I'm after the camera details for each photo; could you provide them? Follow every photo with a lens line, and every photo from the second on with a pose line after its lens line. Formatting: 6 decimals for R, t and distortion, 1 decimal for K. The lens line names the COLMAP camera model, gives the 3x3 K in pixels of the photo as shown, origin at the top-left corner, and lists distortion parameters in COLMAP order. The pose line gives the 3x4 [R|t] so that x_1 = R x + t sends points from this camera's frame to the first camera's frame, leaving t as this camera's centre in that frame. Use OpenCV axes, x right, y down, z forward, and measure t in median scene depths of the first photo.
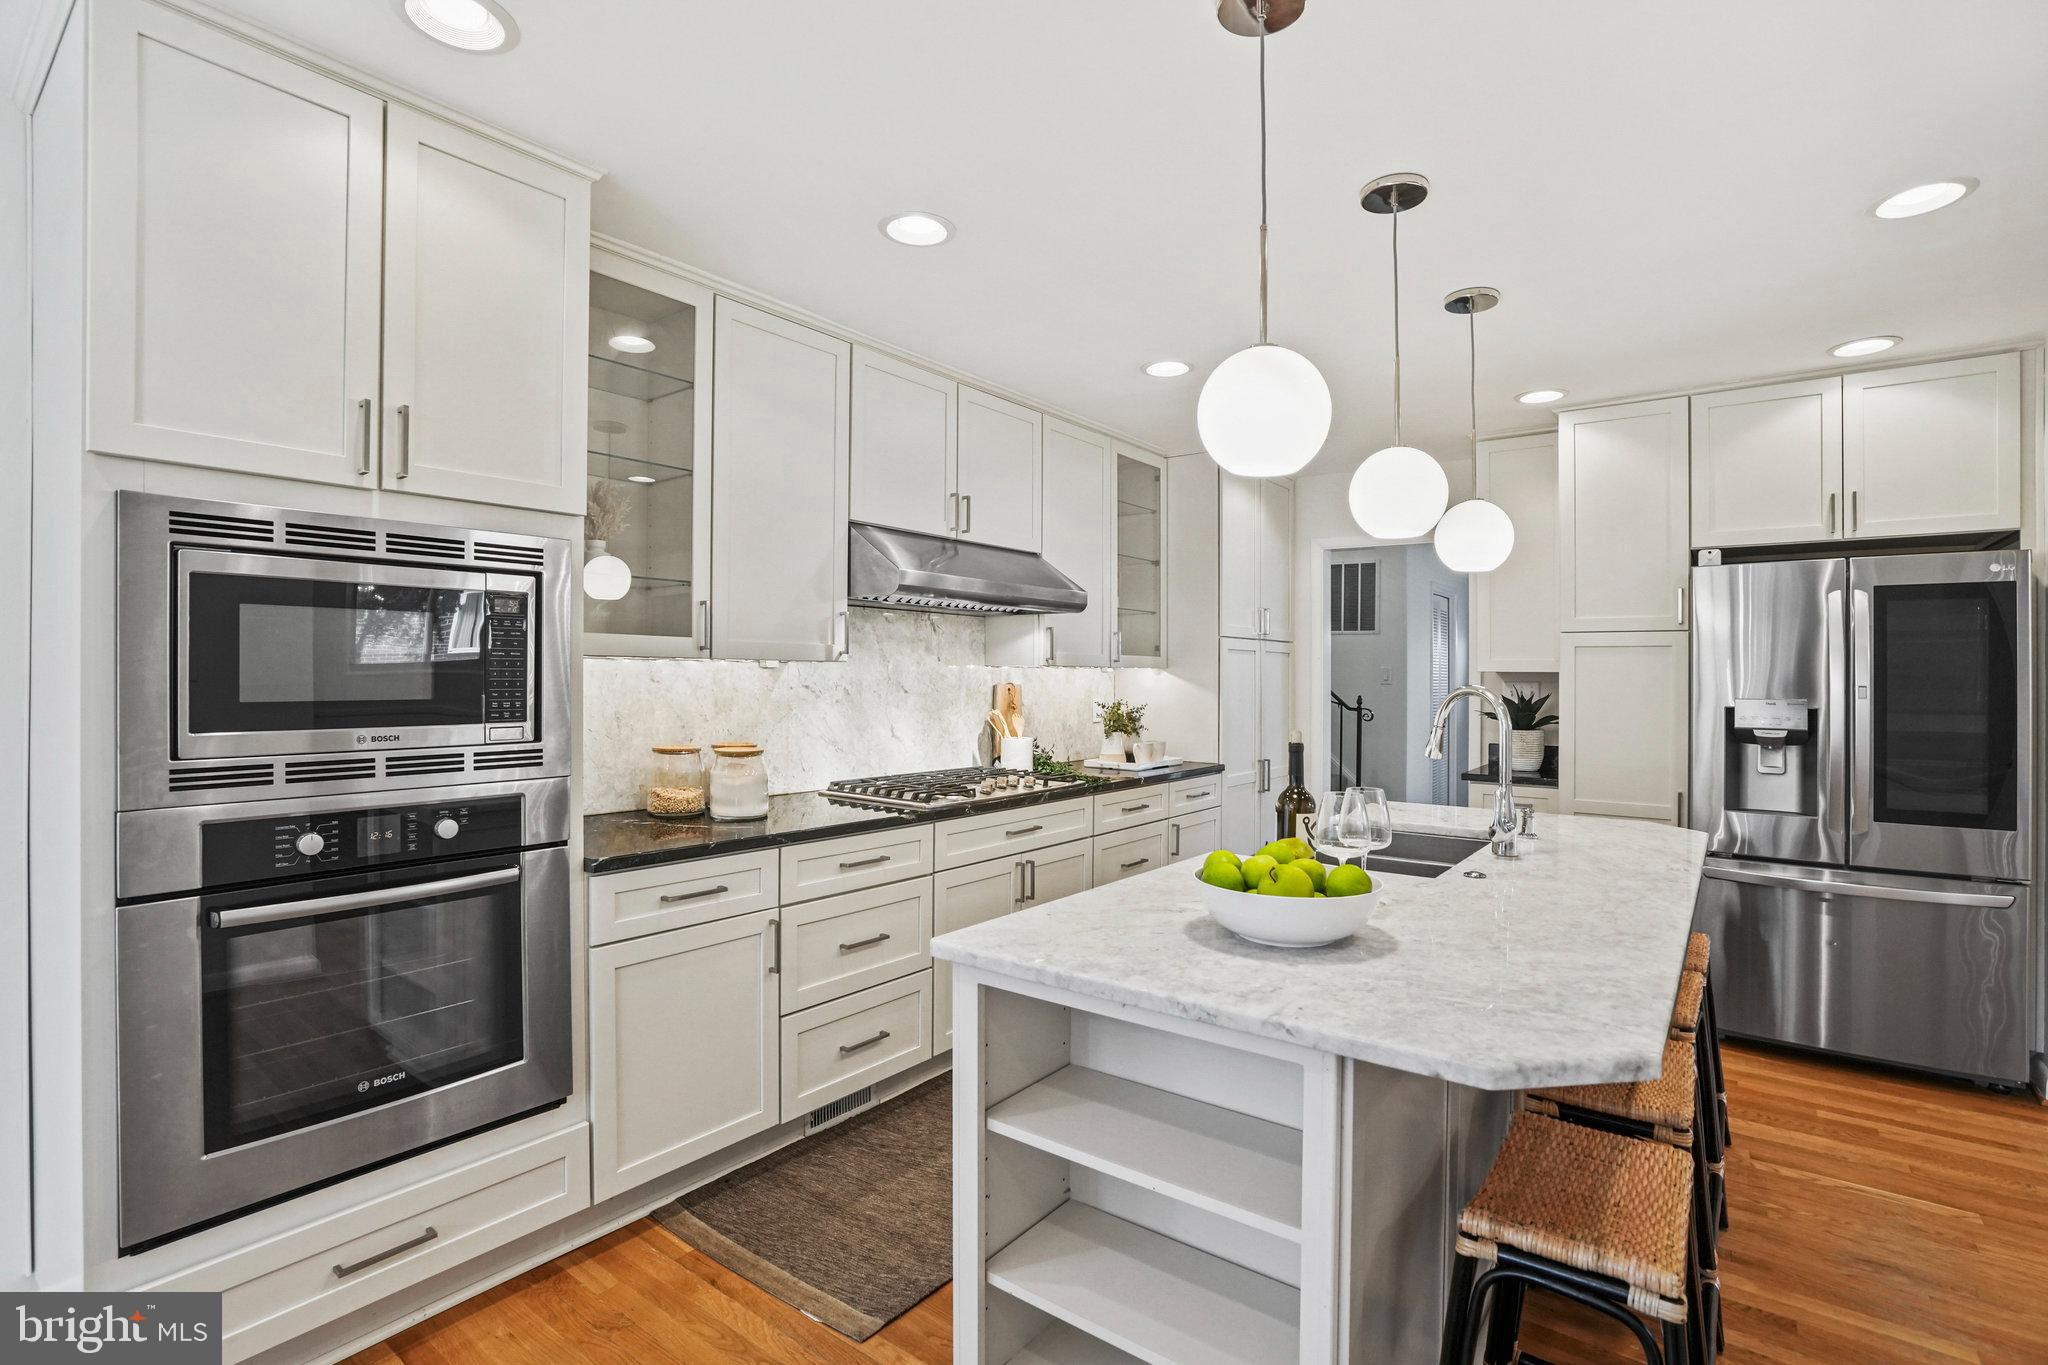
lens RADIAL K [[993.0, 0, 1022.4], [0, 993.0, 660.5], [0, 0, 1]] dist [-0.002935, -0.000245]
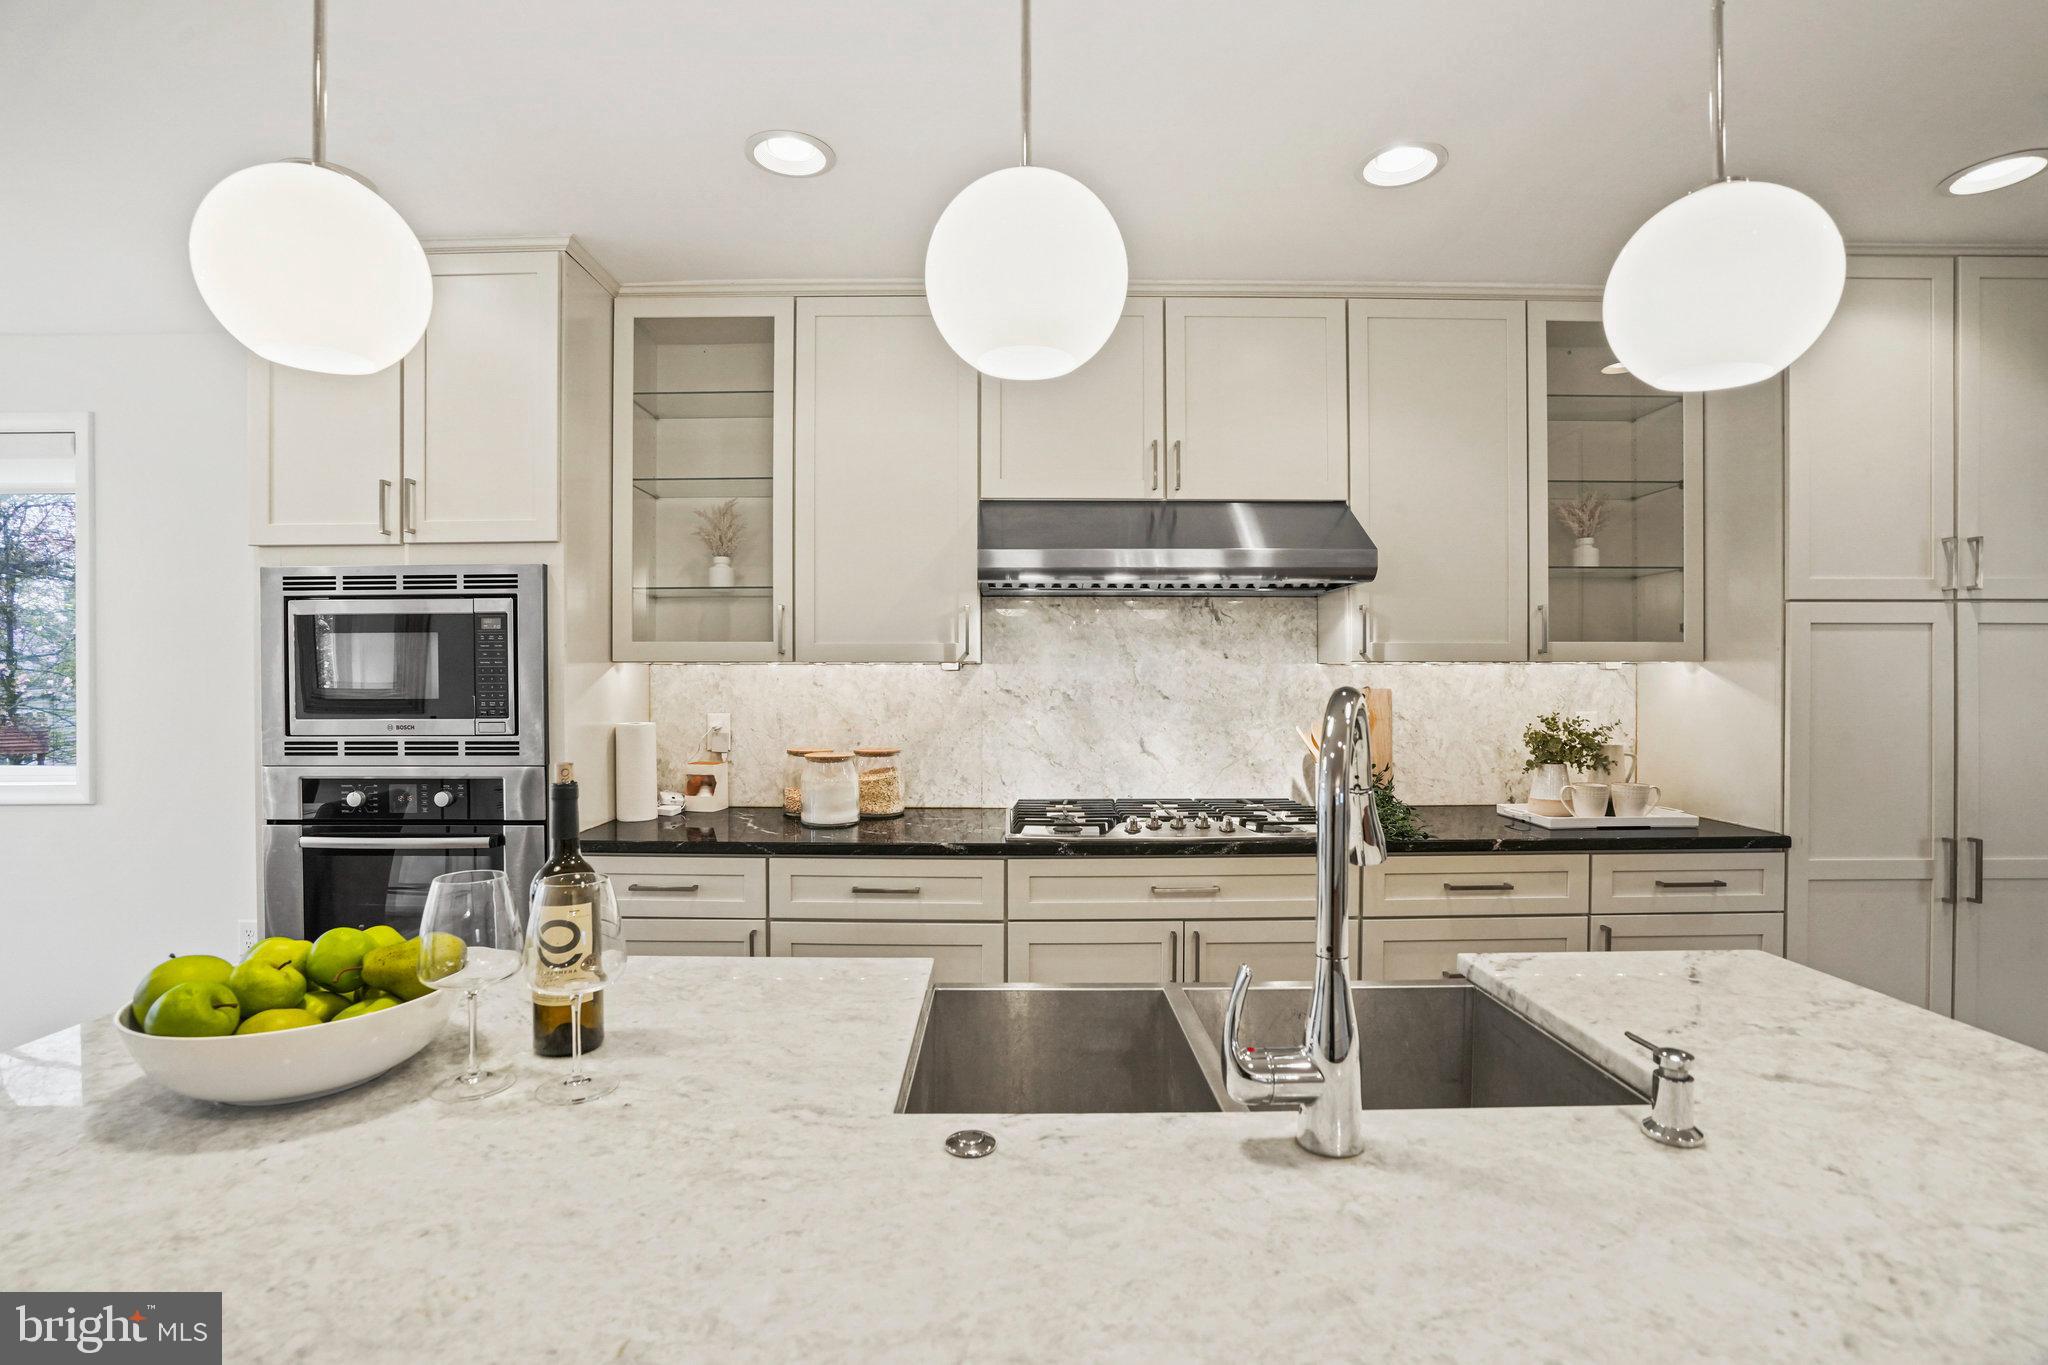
lens RADIAL K [[977.9, 0, 1007.2], [0, 977.9, 684.8], [0, 0, 1]] dist [-0.056340, 0.021813]
pose [[0.604902, -0.002939, -0.796294, 0.702111], [0.017954, 0.999789, 0.009949, 0.017401], [0.796097, -0.020315, 0.604828, 0.676275]]
